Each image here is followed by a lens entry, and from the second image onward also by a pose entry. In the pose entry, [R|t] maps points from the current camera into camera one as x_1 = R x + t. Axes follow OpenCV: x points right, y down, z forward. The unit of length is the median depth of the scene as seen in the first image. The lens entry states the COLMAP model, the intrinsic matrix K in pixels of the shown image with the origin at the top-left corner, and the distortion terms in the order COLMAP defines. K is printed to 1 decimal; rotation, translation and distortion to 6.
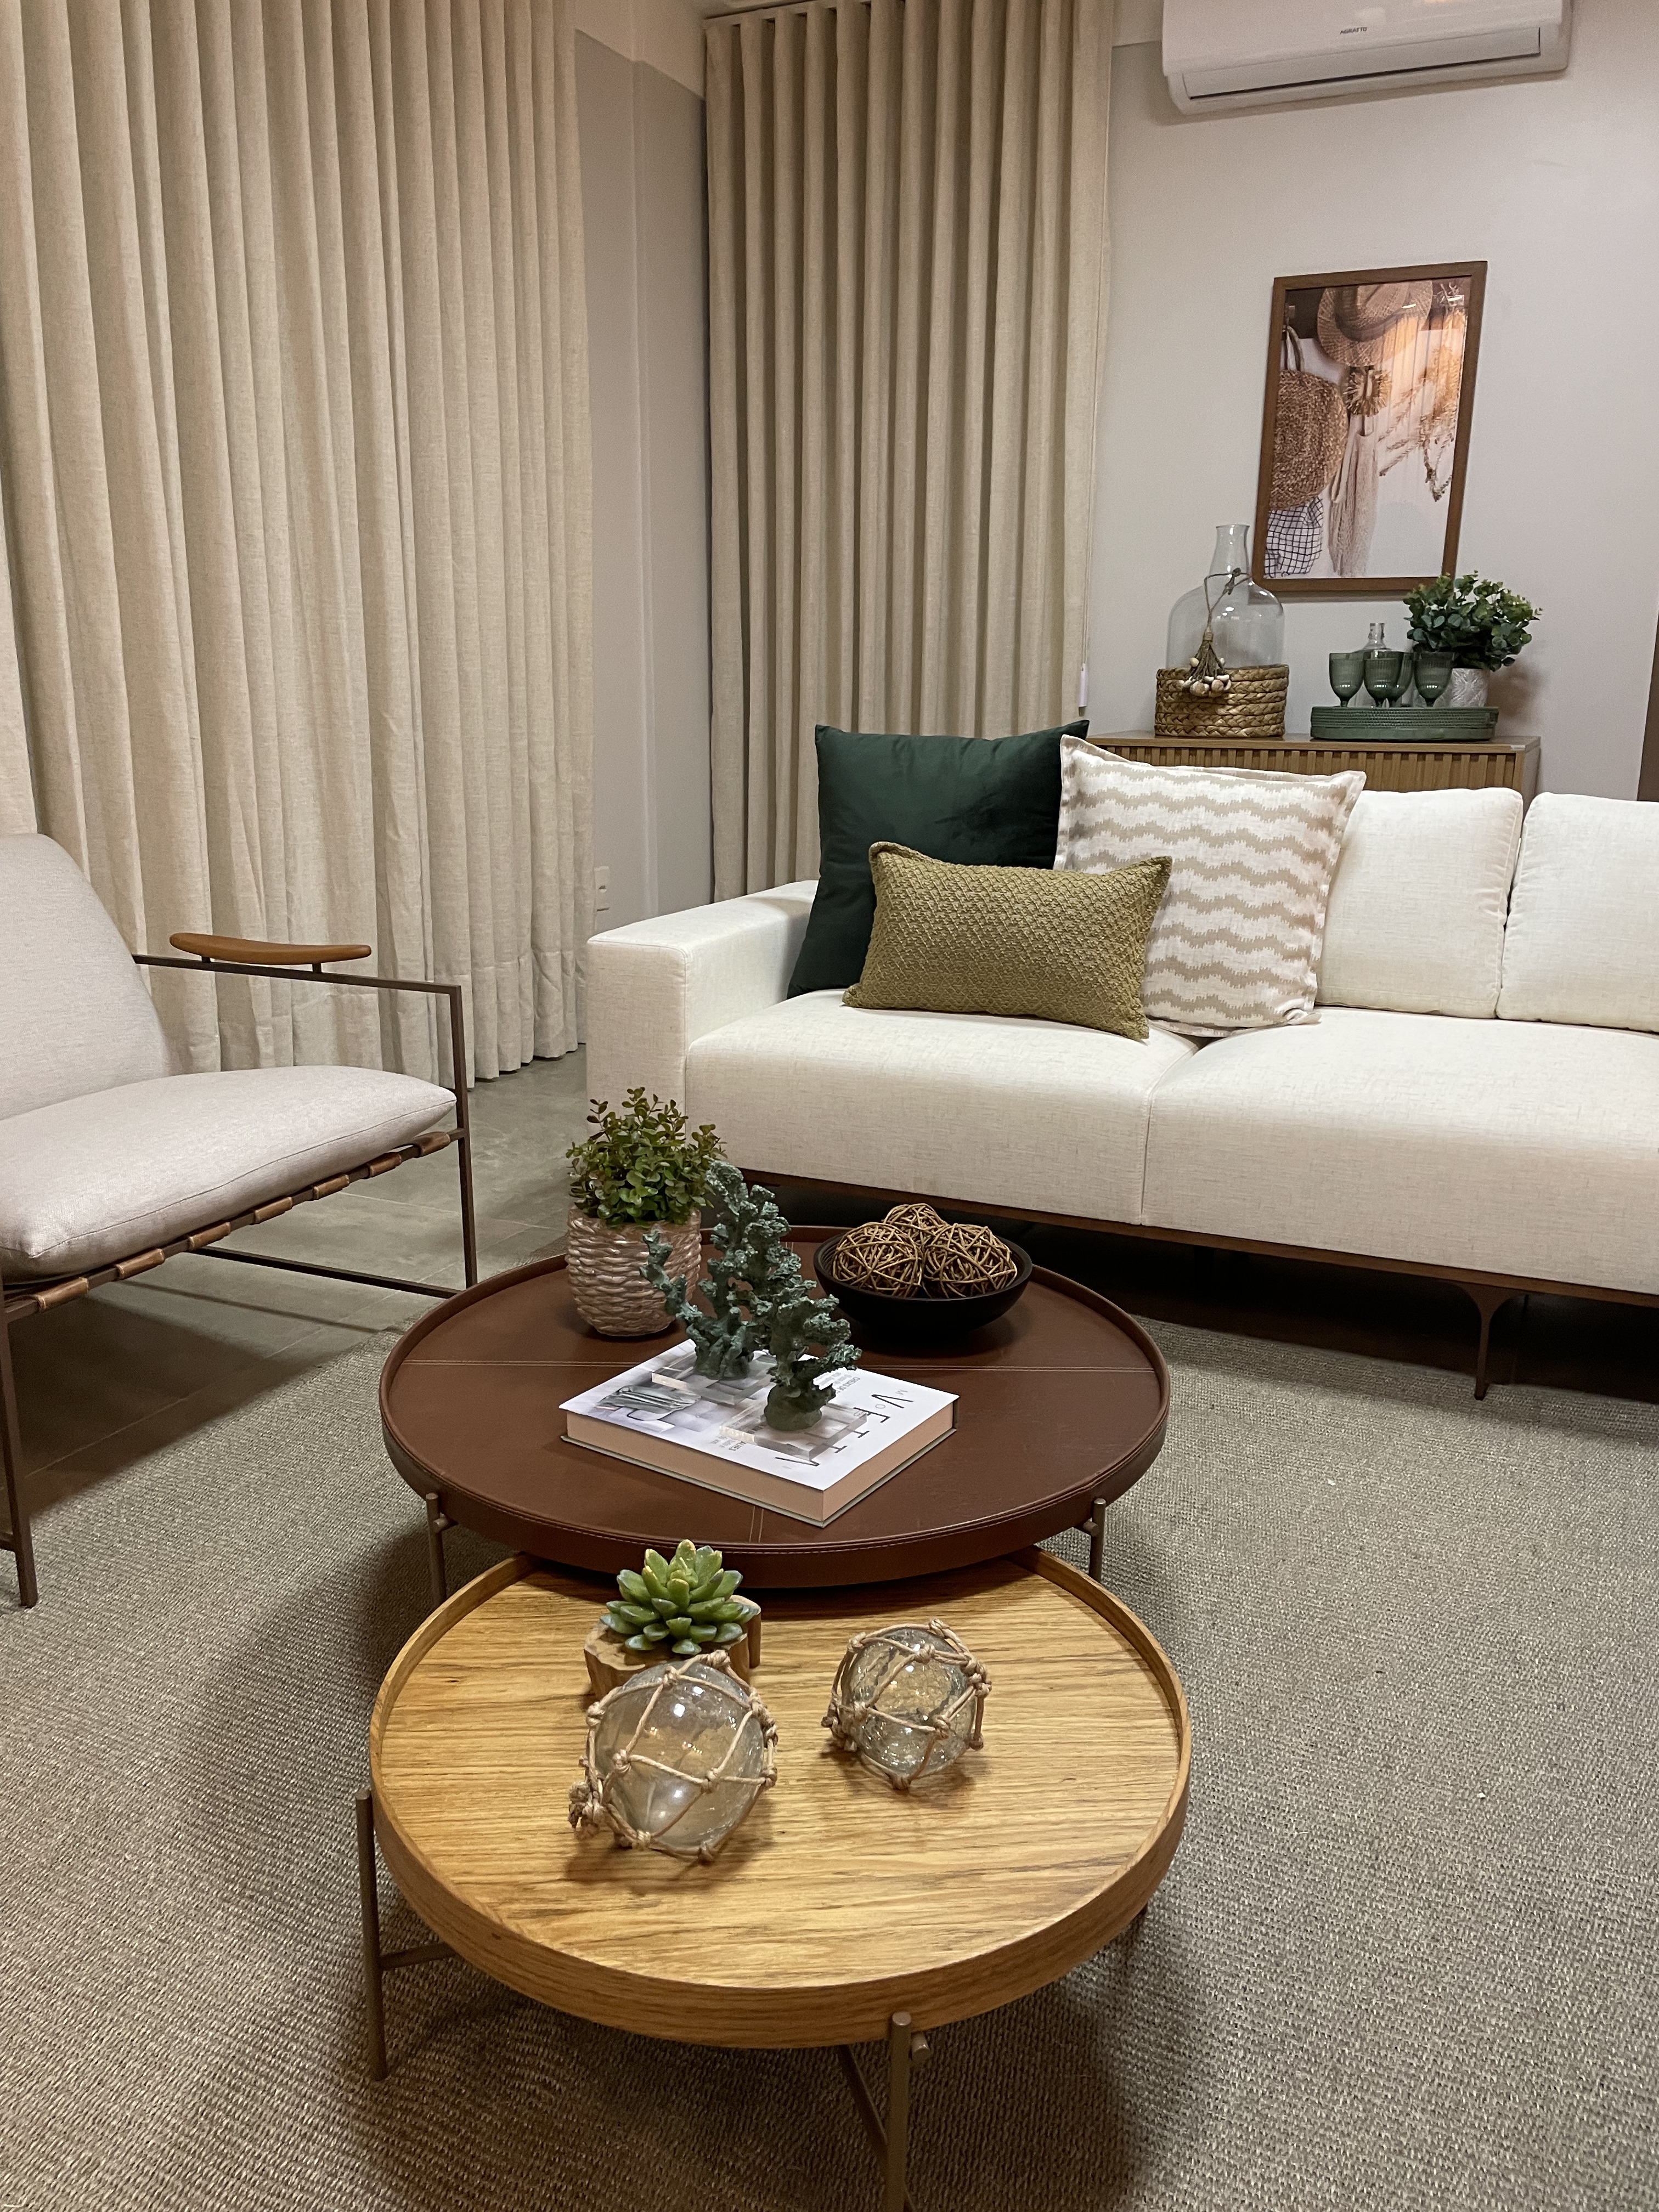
lens RADIAL K [[1669.4, 0, 820.2], [0, 1669.4, 1094.4], [0, 0, 1]] dist [0.089006, -0.120812]
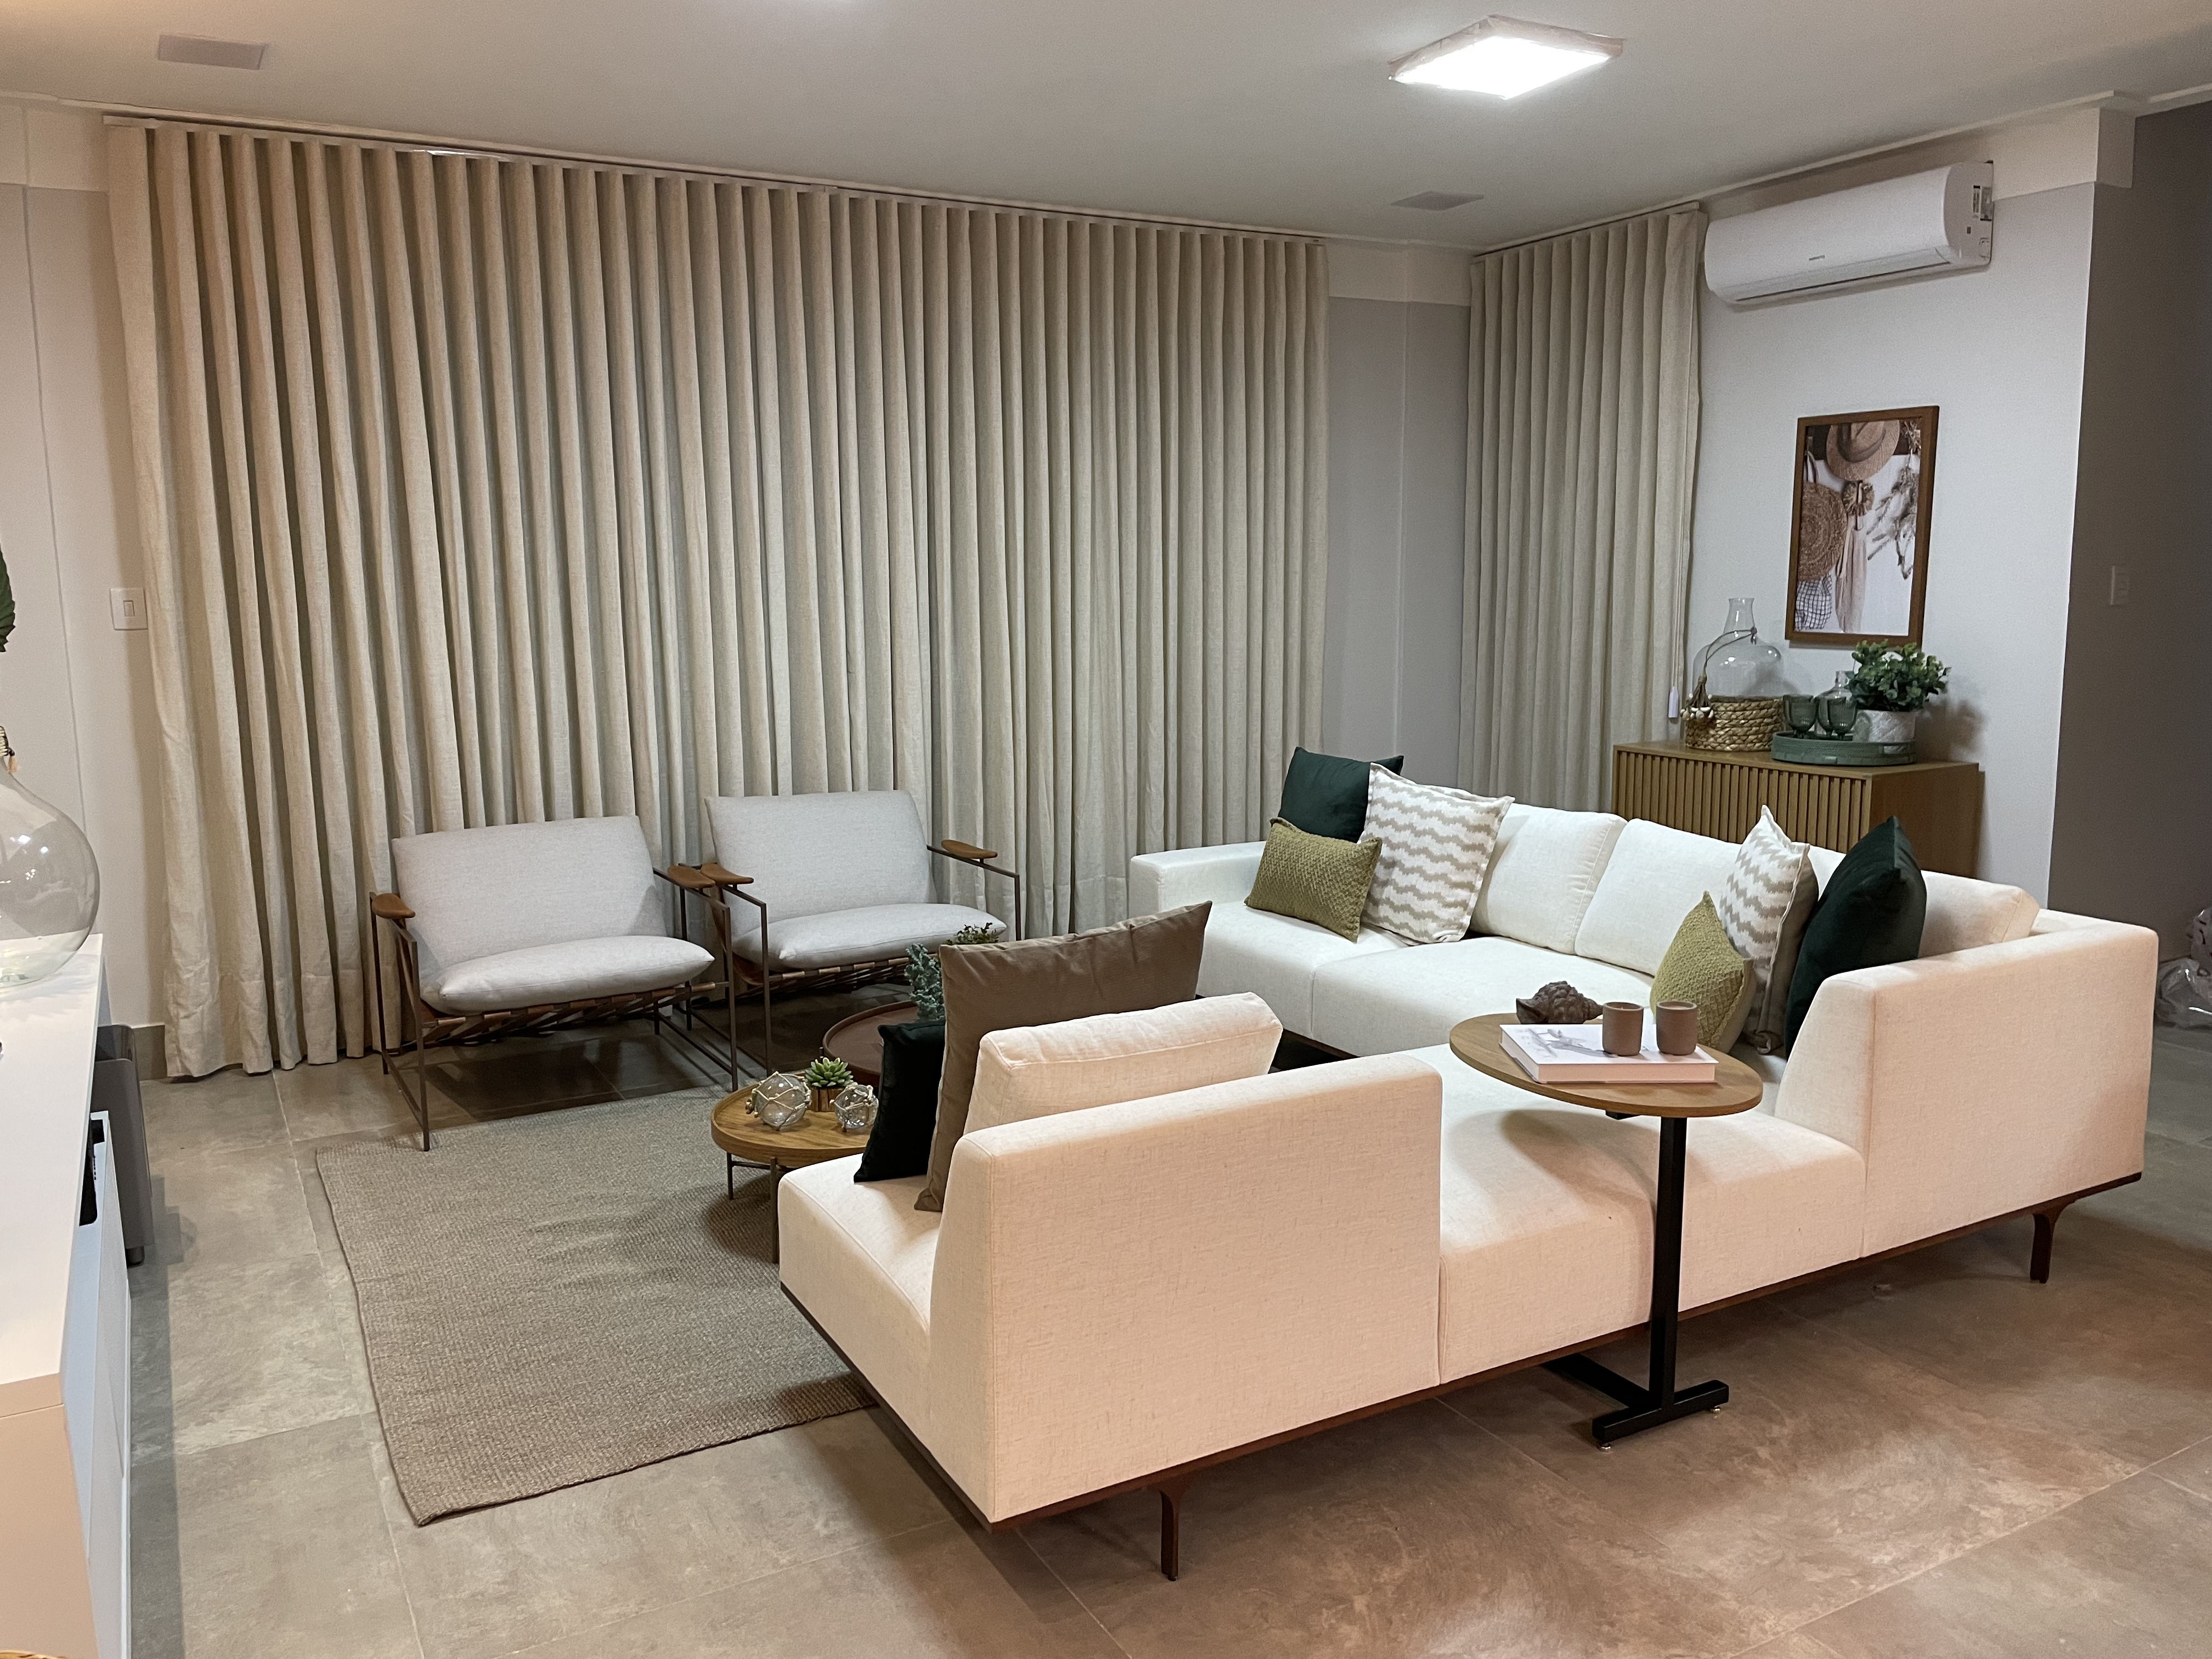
lens RADIAL K [[1668.4, 0, 1103.3], [0, 1668.4, 842.7], [0, 0, 1]] dist [0.096778, -0.136343]
pose [[0.813168, 0.079771, -0.576537, 0.916740], [-0.128012, 0.990820, -0.043460, -0.022651], [0.567777, 0.109144, 0.815915, -0.562575]]
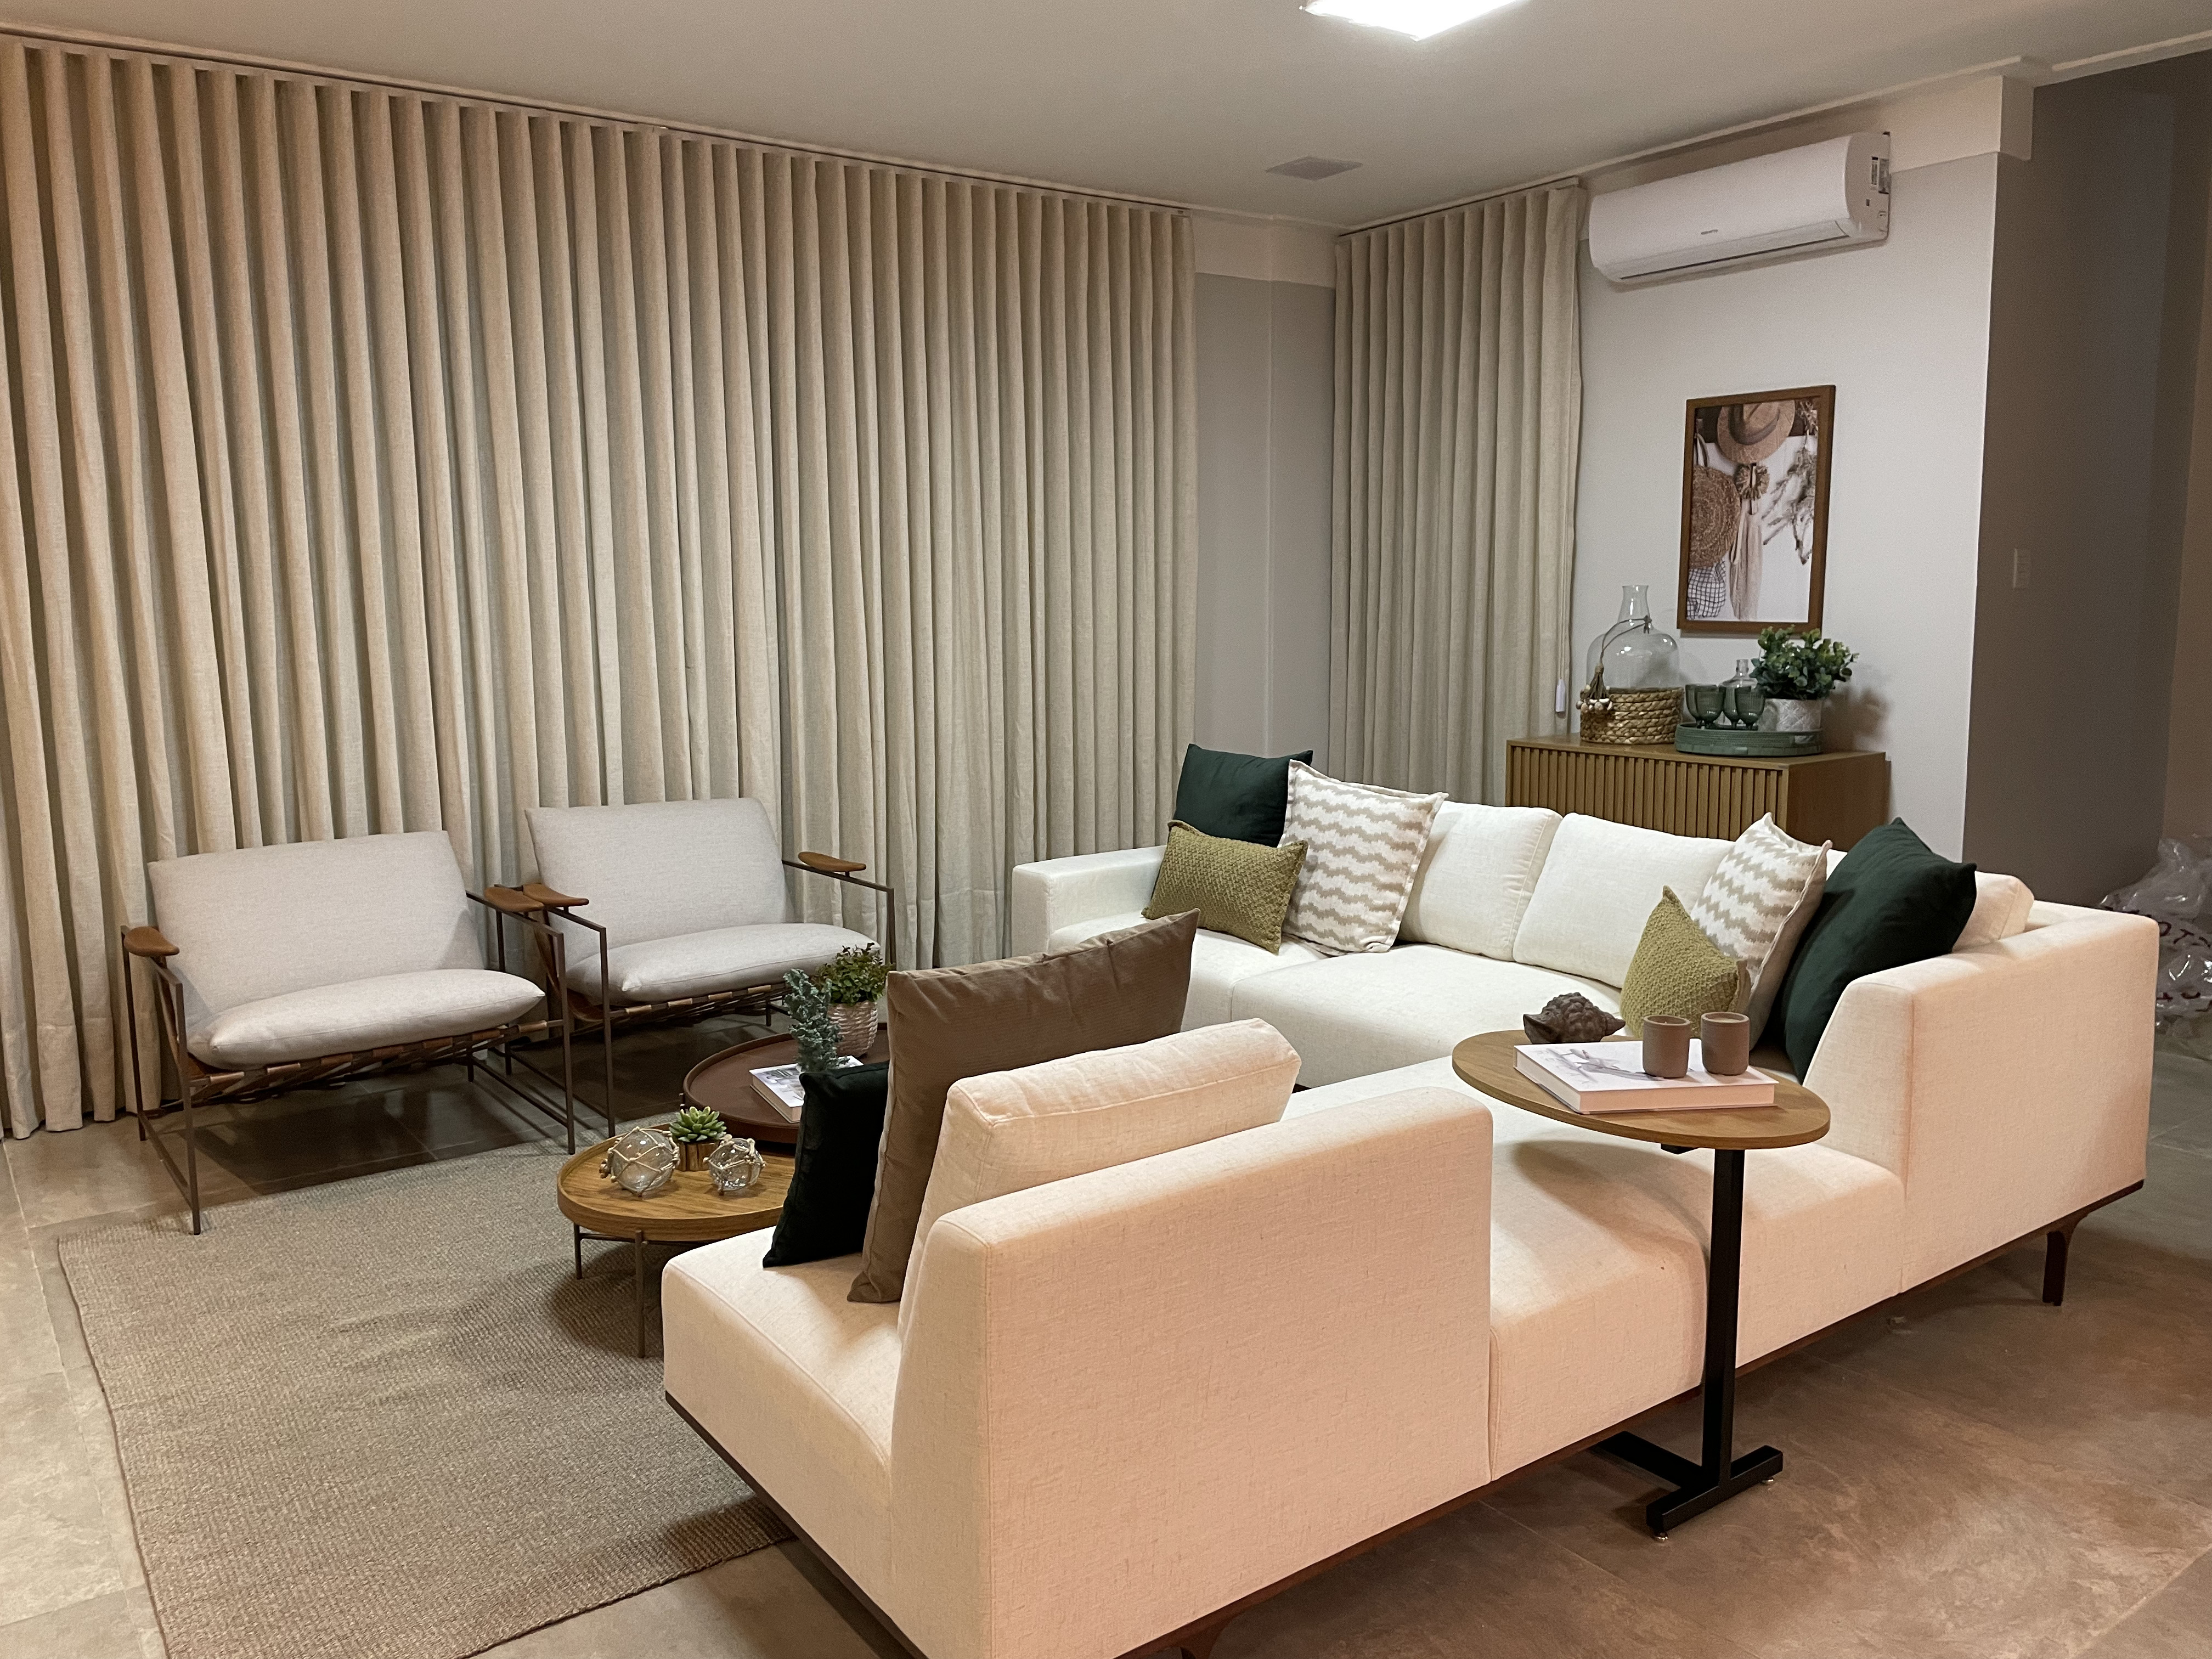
lens RADIAL K [[1669.4, 0, 1098.6], [0, 1669.4, 822.5], [0, 0, 1]] dist [0.089006, -0.120812]
pose [[0.875889, 0.053164, -0.479575, 0.754623], [-0.103000, 0.991603, -0.078192, -0.012648], [0.471391, 0.117884, 0.874010, -0.467511]]
